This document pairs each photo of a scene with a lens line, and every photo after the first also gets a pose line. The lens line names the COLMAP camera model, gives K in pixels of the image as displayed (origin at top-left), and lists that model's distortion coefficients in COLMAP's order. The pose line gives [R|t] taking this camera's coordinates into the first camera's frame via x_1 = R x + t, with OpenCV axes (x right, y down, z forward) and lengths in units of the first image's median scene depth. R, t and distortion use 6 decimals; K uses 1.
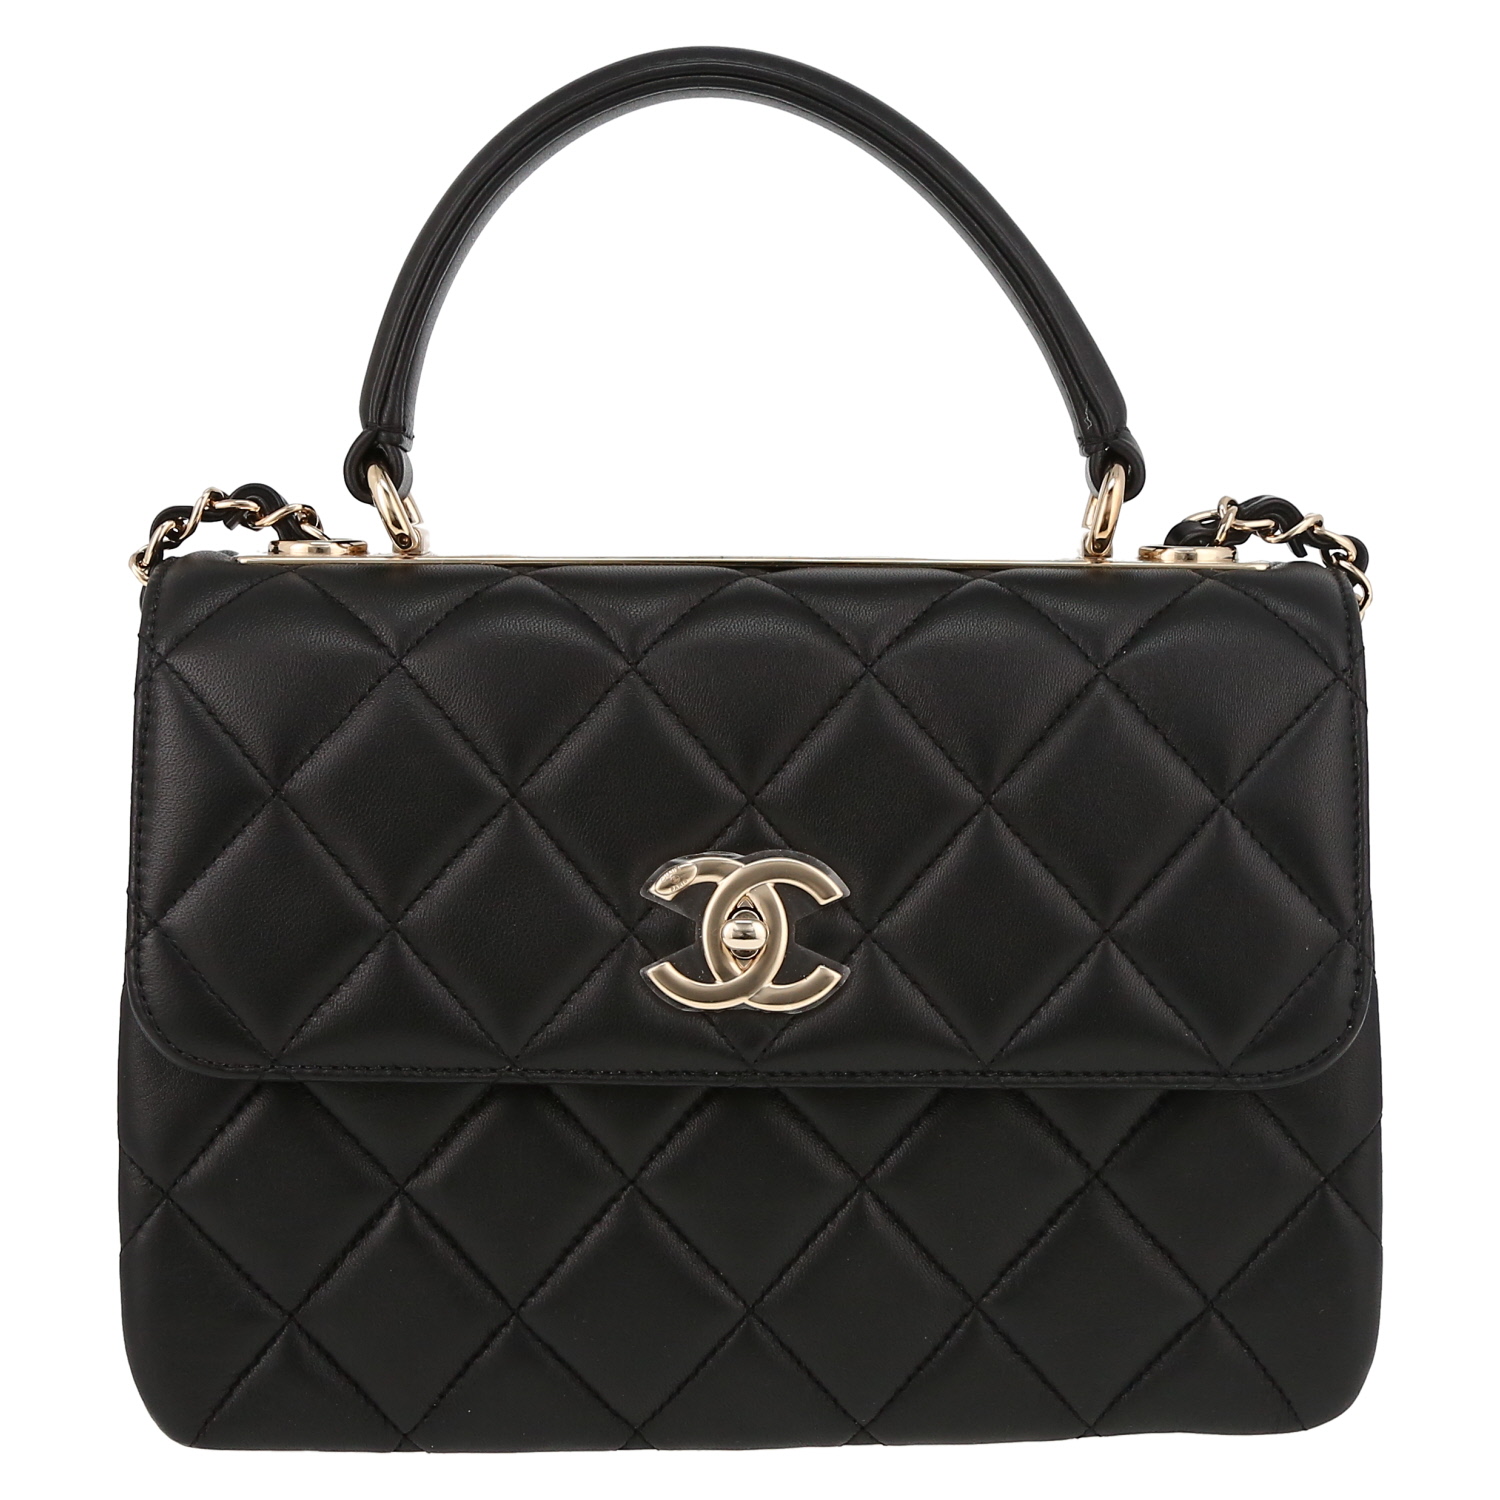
lens RADIAL K [[3153.0, 0, 756.4], [0, 3153.0, 764.7], [0, 0, 1]] dist [-0.053454, 0.000000]
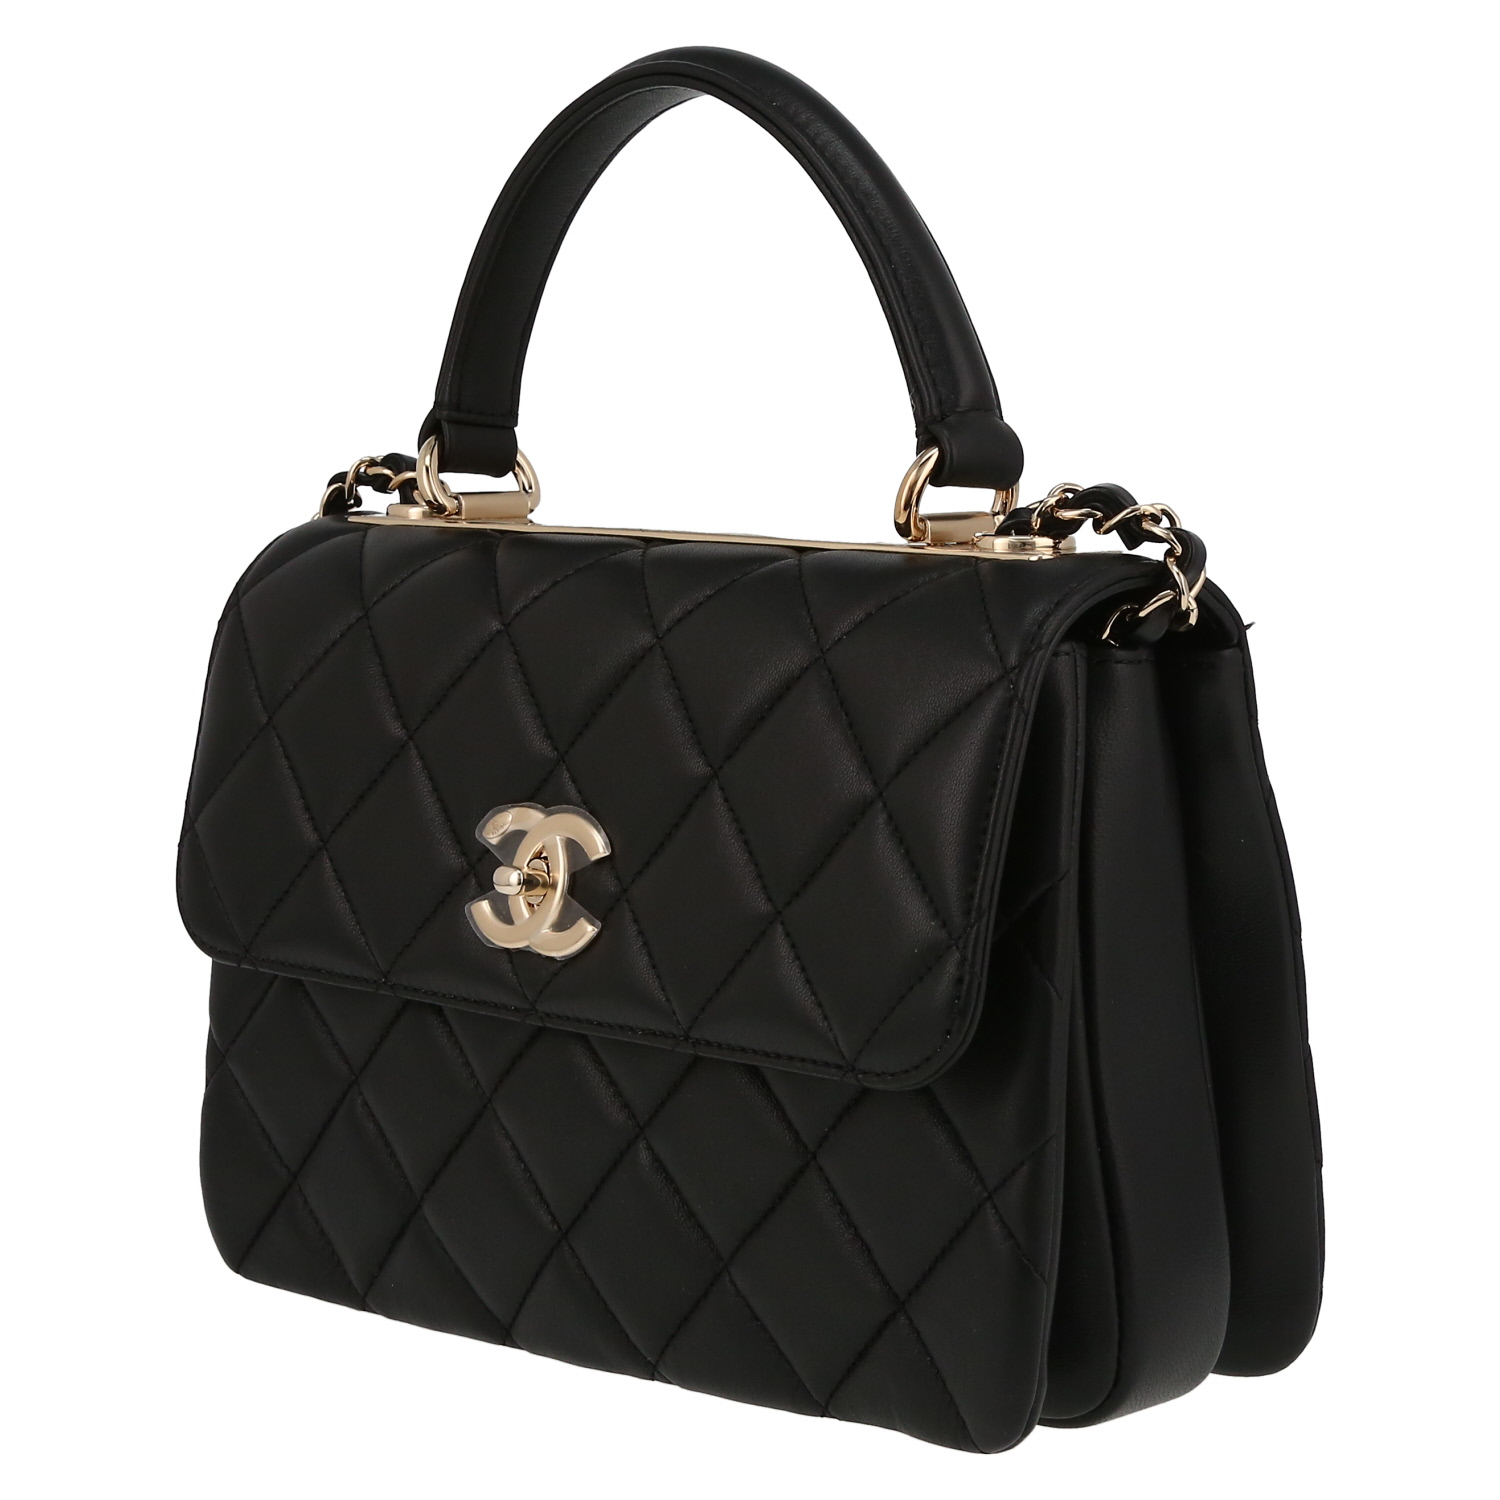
lens RADIAL K [[3153.0, 0, 764.5], [0, 3153.0, 753.1], [0, 0, 1]] dist [-0.053454, 0.000000]
pose [[0.794108, 0.073891, -0.603269, 0.702026], [-0.066728, 0.997181, 0.034302, -0.031732], [0.604103, 0.013016, 0.796800, 0.191864]]
